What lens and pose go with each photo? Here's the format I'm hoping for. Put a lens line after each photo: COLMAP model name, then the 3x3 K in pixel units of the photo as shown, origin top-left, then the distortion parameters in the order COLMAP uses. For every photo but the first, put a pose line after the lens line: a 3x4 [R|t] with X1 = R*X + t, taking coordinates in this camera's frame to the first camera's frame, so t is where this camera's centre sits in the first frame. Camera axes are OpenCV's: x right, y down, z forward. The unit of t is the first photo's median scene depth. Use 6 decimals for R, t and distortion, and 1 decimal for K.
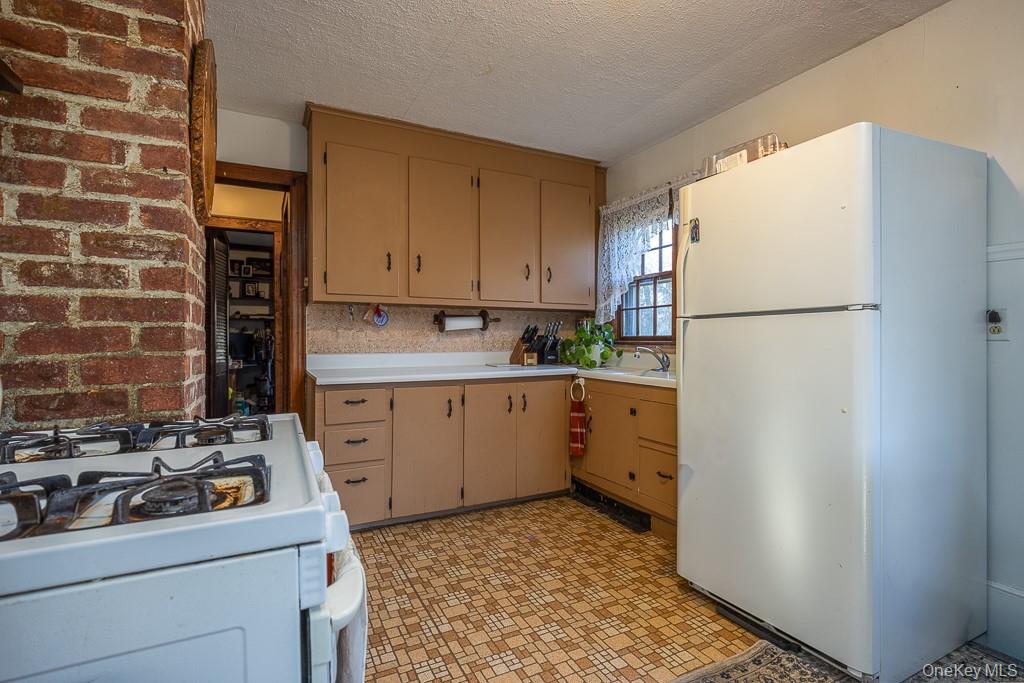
lens RADIAL K [[492.7, 0, 514.0], [0, 492.7, 340.9], [0, 0, 1]] dist [0.002941, -0.000204]
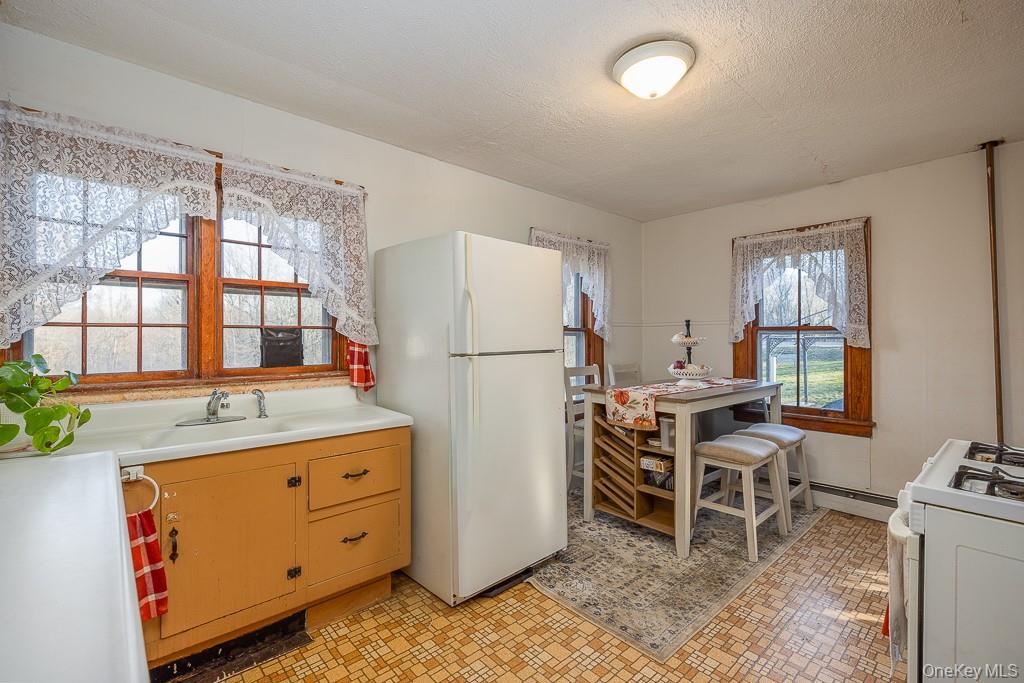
lens RADIAL K [[450.3, 0, 514.3], [0, 450.3, 337.1], [0, 0, 1]] dist [-0.002765, -0.000408]
pose [[-0.264476, 0.002263, 0.964390, -0.424403], [0.003924, 0.999991, -0.001271, -0.057408], [-0.964384, 0.003448, -0.264483, 0.776708]]
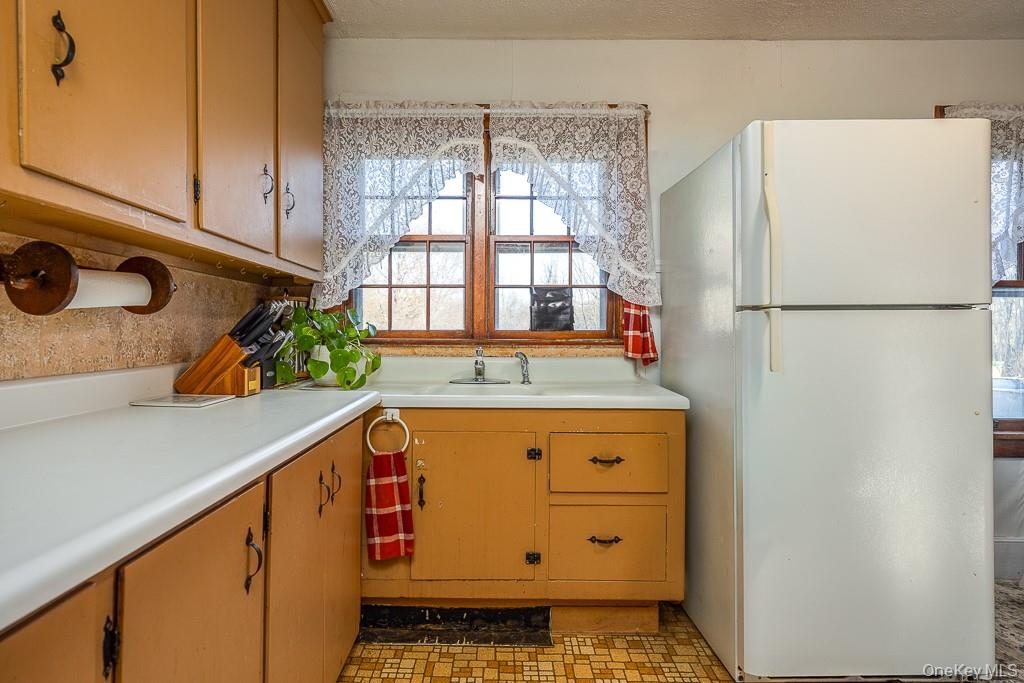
lens RADIAL K [[533.7, 0, 503.8], [0, 533.7, 338.4], [0, 0, 1]] dist [0.003519, -0.000682]
pose [[0.457524, -0.007603, 0.889165, -0.333840], [-0.000622, 0.999960, 0.008871, -0.006625], [-0.889197, -0.004611, 0.457501, 0.653809]]
